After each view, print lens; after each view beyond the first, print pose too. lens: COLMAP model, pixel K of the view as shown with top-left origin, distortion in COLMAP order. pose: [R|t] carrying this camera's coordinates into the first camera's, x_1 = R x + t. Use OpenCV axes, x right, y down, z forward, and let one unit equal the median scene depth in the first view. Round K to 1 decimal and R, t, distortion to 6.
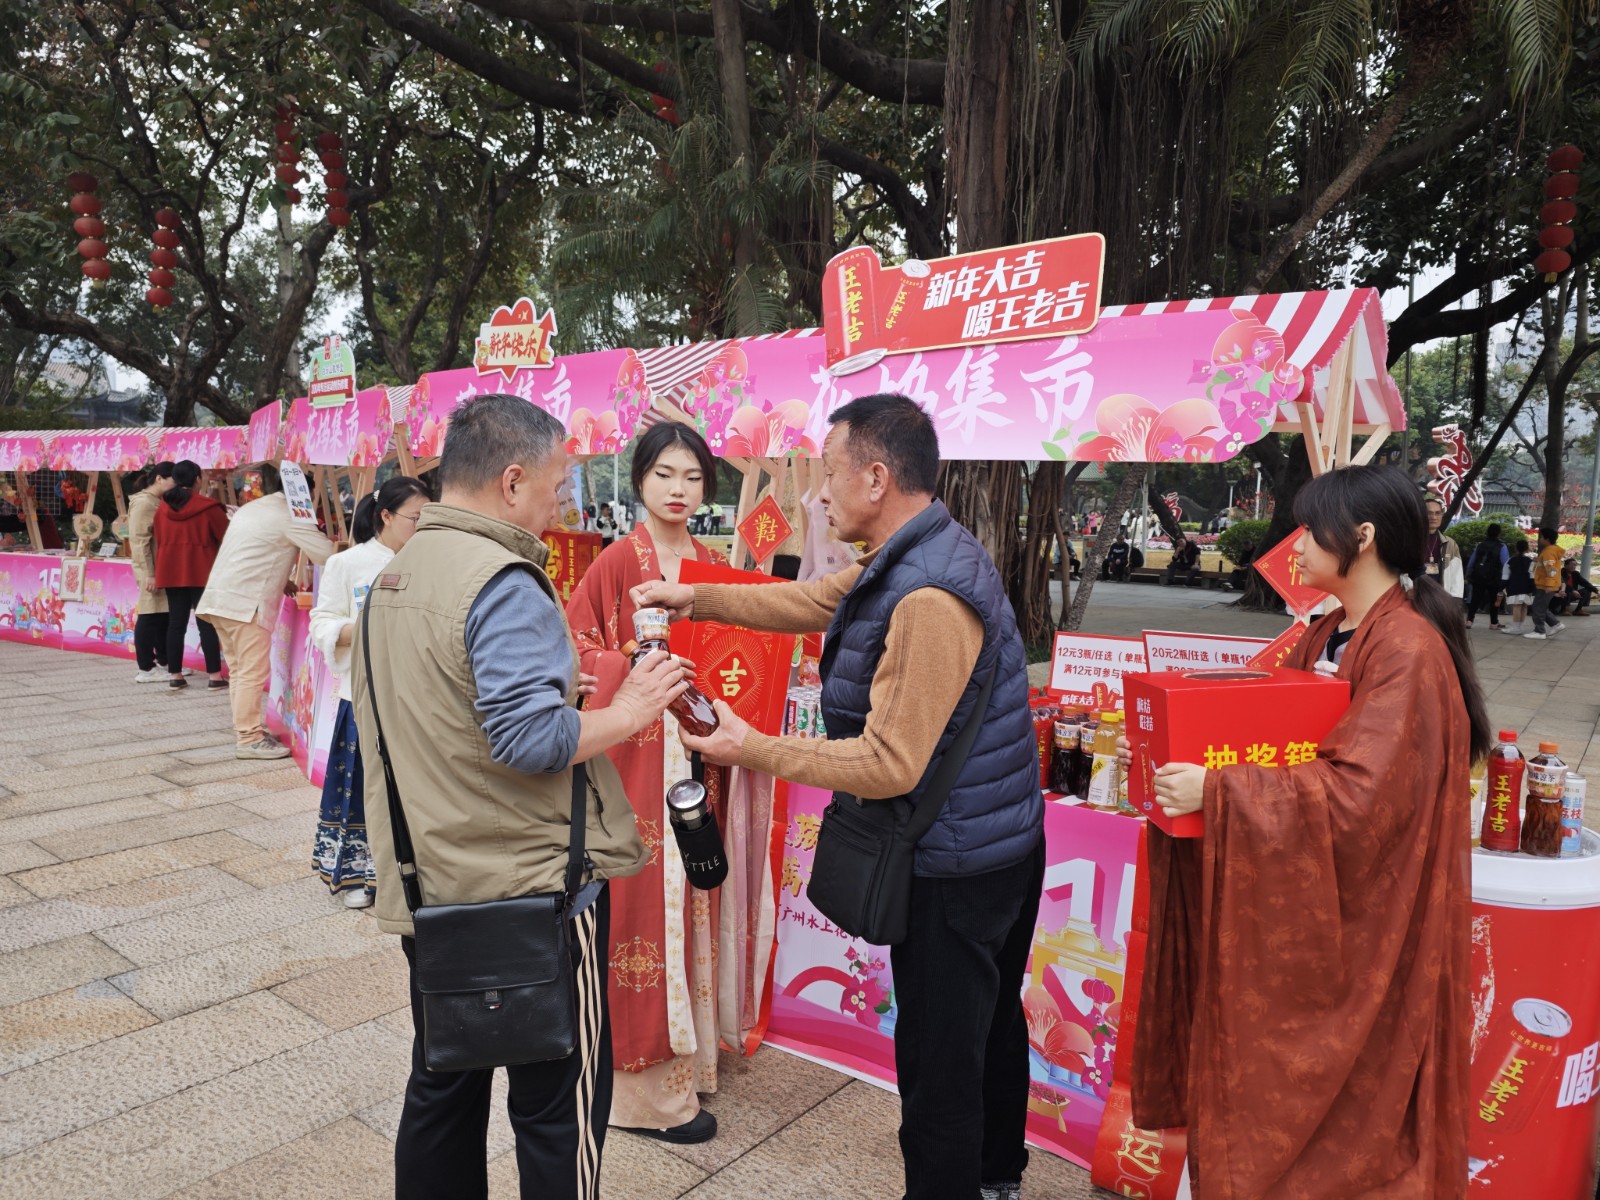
lens RADIAL K [[1100.4, 0, 809.0], [0, 1100.4, 607.5], [0, 0, 1]] dist [0.063994, -0.139297]
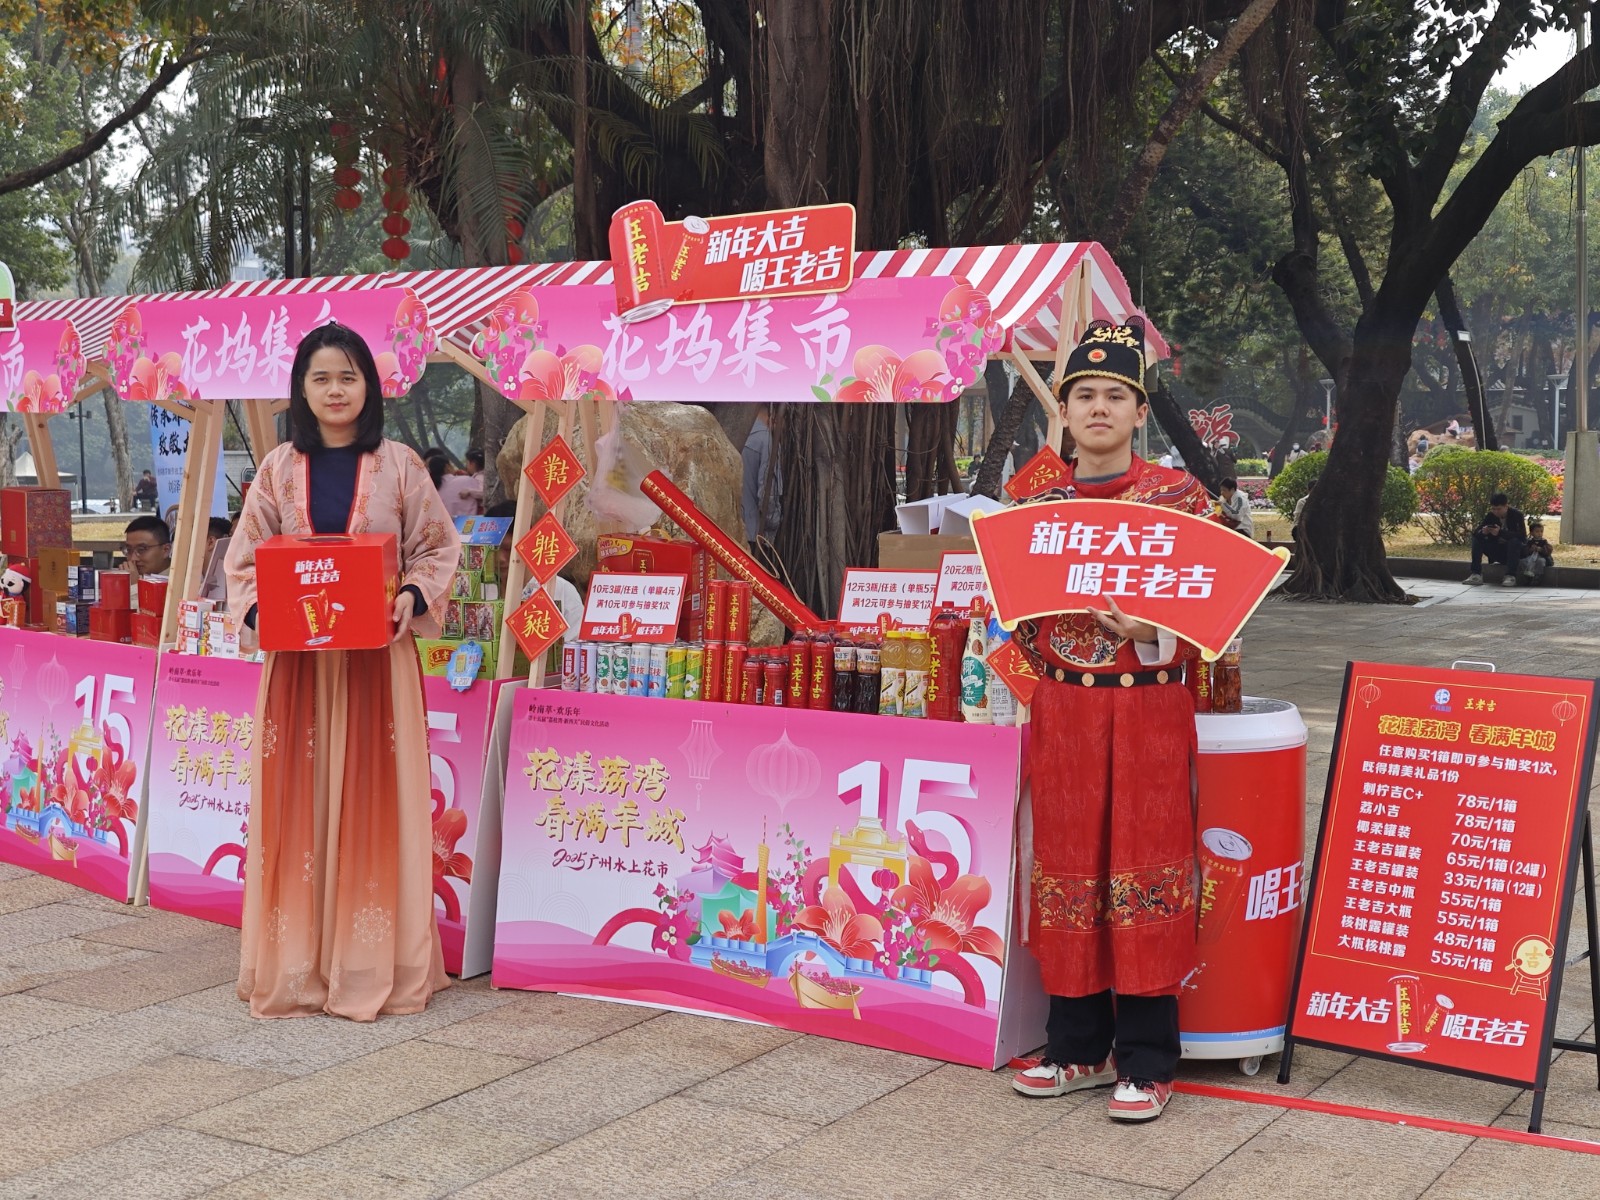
lens RADIAL K [[2157.7, 0, 800.0], [0, 2157.7, 600.0], [0, 0, 1]] dist [0.175852, -0.527086]
pose [[0.993148, -0.035319, 0.111395, -0.053018], [0.037508, 0.999141, -0.017617, 0.102974], [-0.110677, 0.021675, 0.993620, -1.130129]]
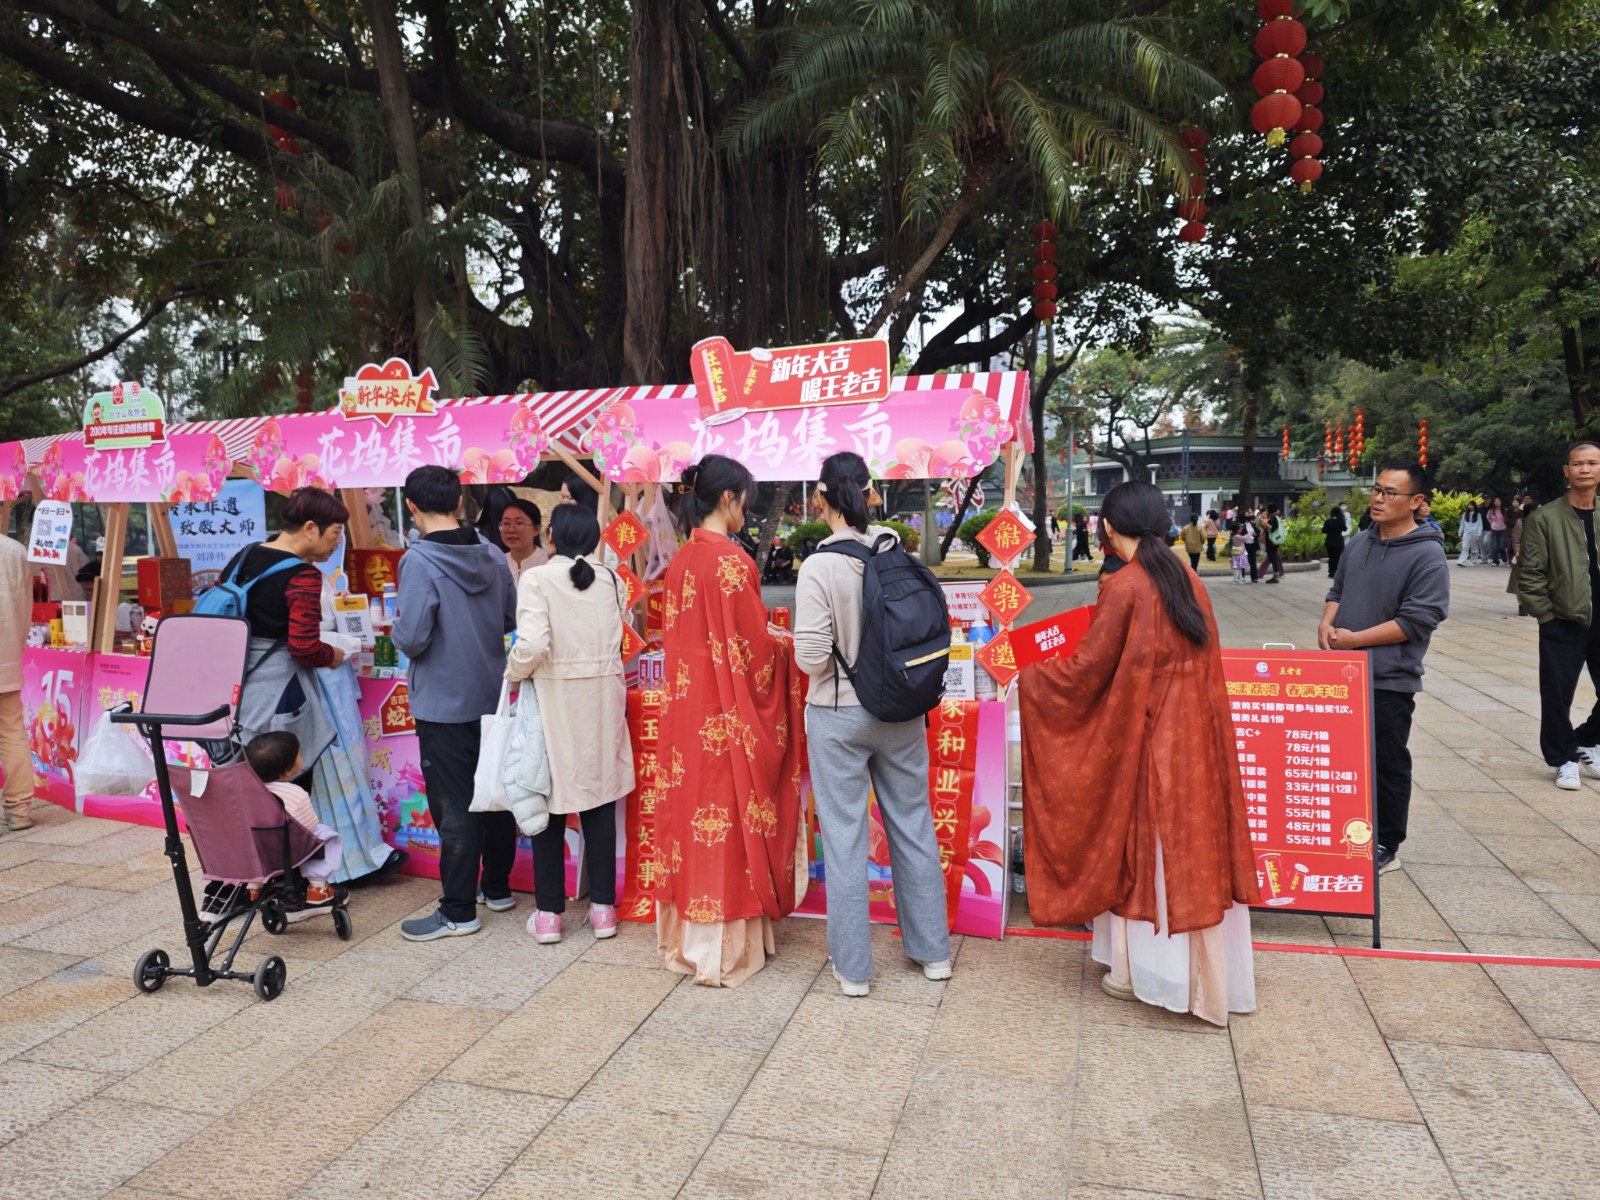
lens RADIAL K [[1081.0, 0, 800.1], [0, 1081.0, 605.4], [0, 0, 1]] dist [0.042438, -0.045190]
pose [[0.925359, -0.074444, 0.371710, -0.435225], [0.078876, 0.996879, 0.003291, 0.034407], [-0.370795, 0.026274, 0.928343, -0.388034]]
